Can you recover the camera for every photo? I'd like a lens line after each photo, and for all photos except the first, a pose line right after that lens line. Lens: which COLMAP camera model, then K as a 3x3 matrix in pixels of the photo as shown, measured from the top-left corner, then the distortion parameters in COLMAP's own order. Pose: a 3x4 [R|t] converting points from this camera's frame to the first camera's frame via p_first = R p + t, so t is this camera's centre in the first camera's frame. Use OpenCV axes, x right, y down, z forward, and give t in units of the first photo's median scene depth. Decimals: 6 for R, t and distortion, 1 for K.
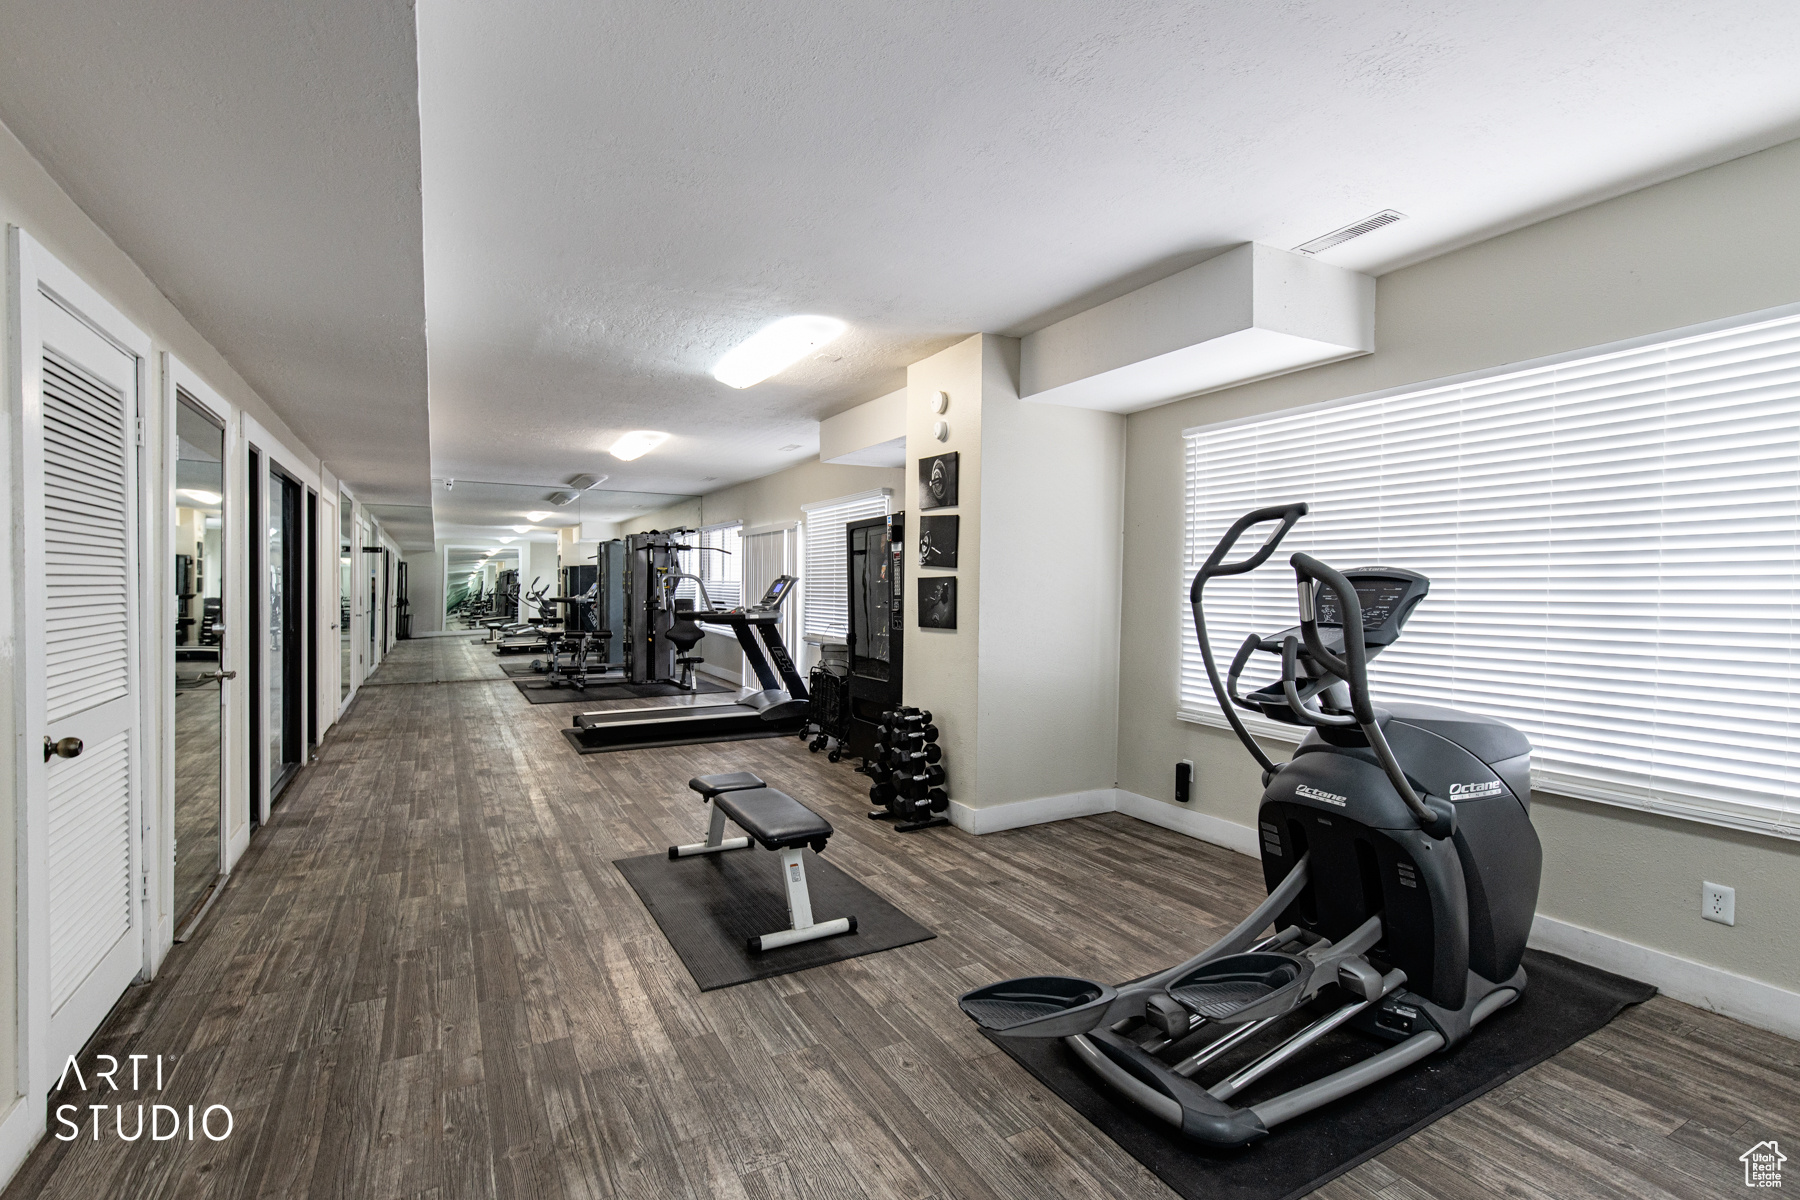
lens RADIAL K [[842.3, 0, 902.9], [0, 842.3, 590.1], [0, 0, 1]] dist [-0.004100, 0.000035]
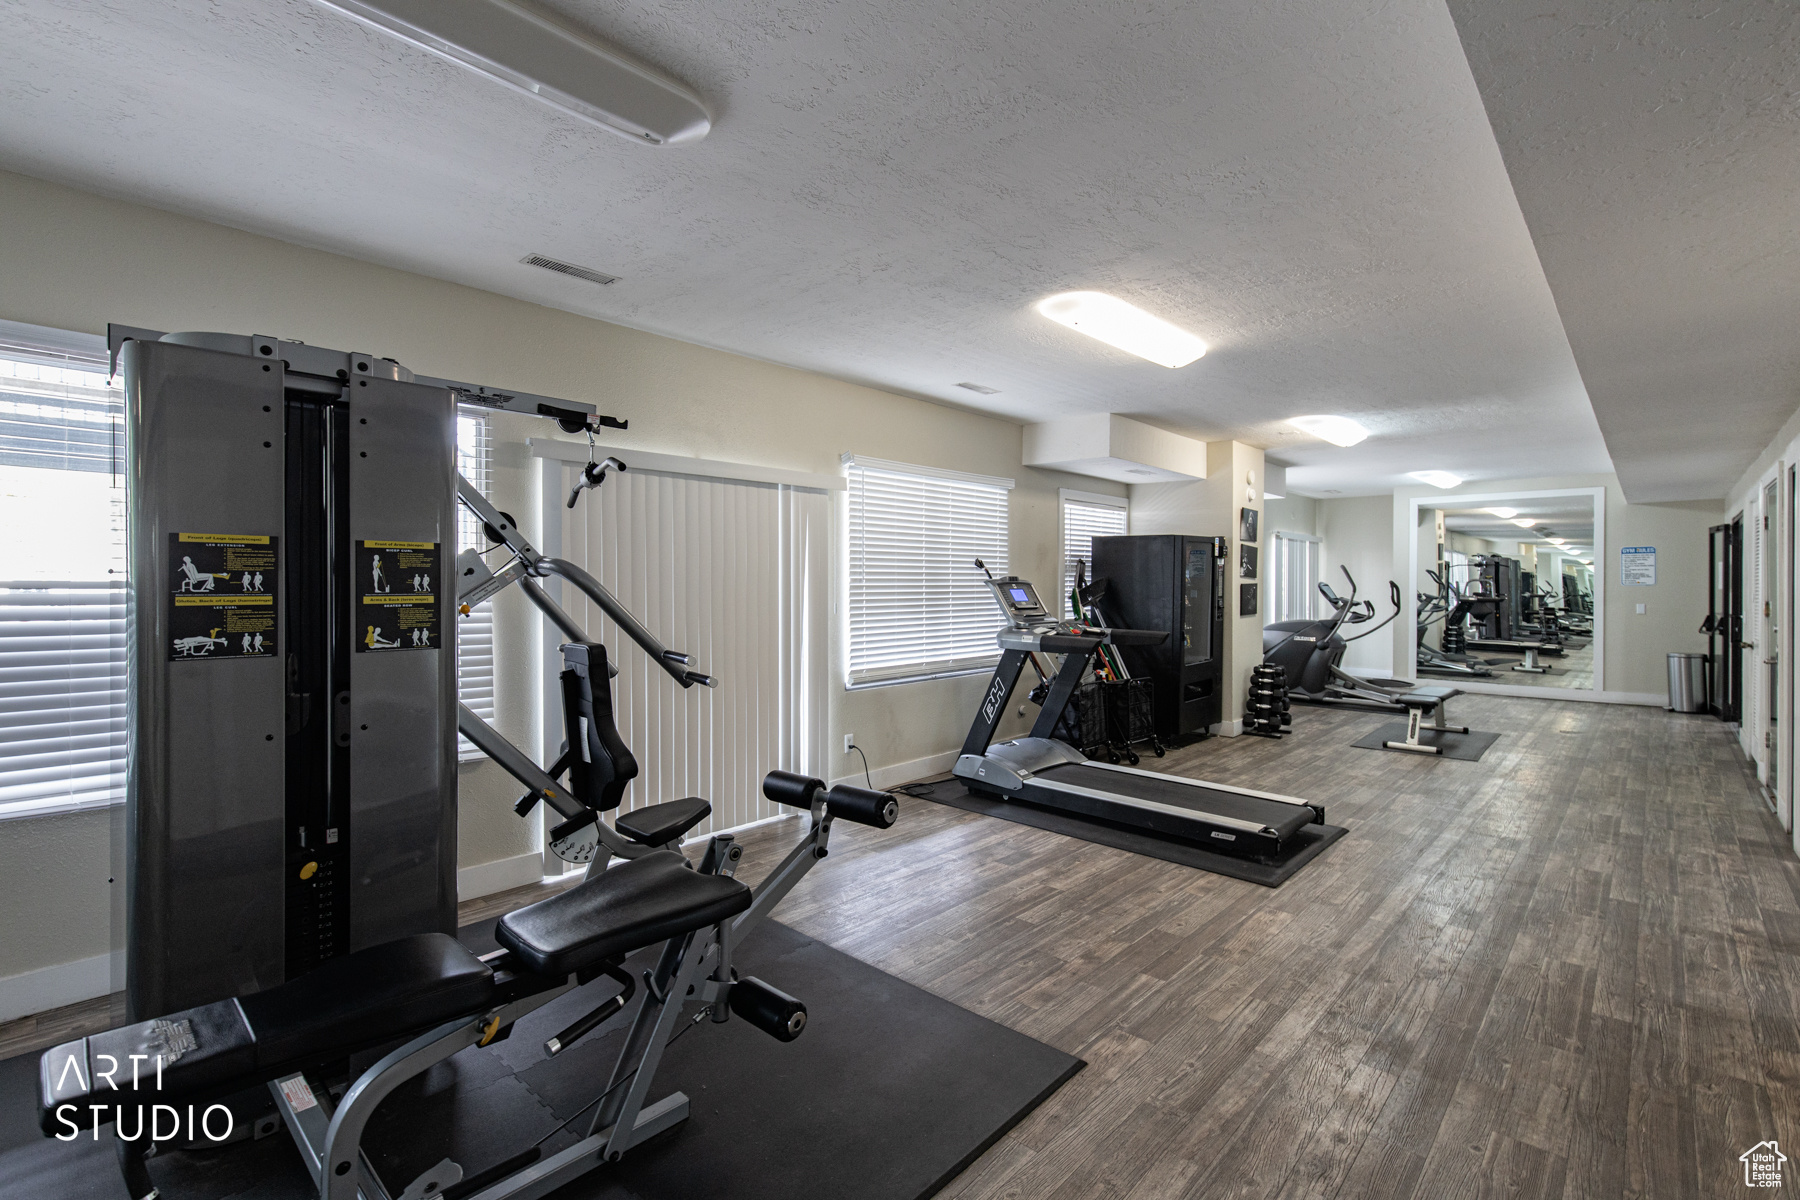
lens RADIAL K [[842.3, 0, 901.9], [0, 842.3, 610.3], [0, 0, 1]] dist [-0.004100, 0.000035]
pose [[-0.319975, -0.050619, 0.946073, -1.165667], [-0.009715, 0.998694, 0.050149, -0.035281], [-0.947376, 0.006855, -0.320049, 1.945928]]
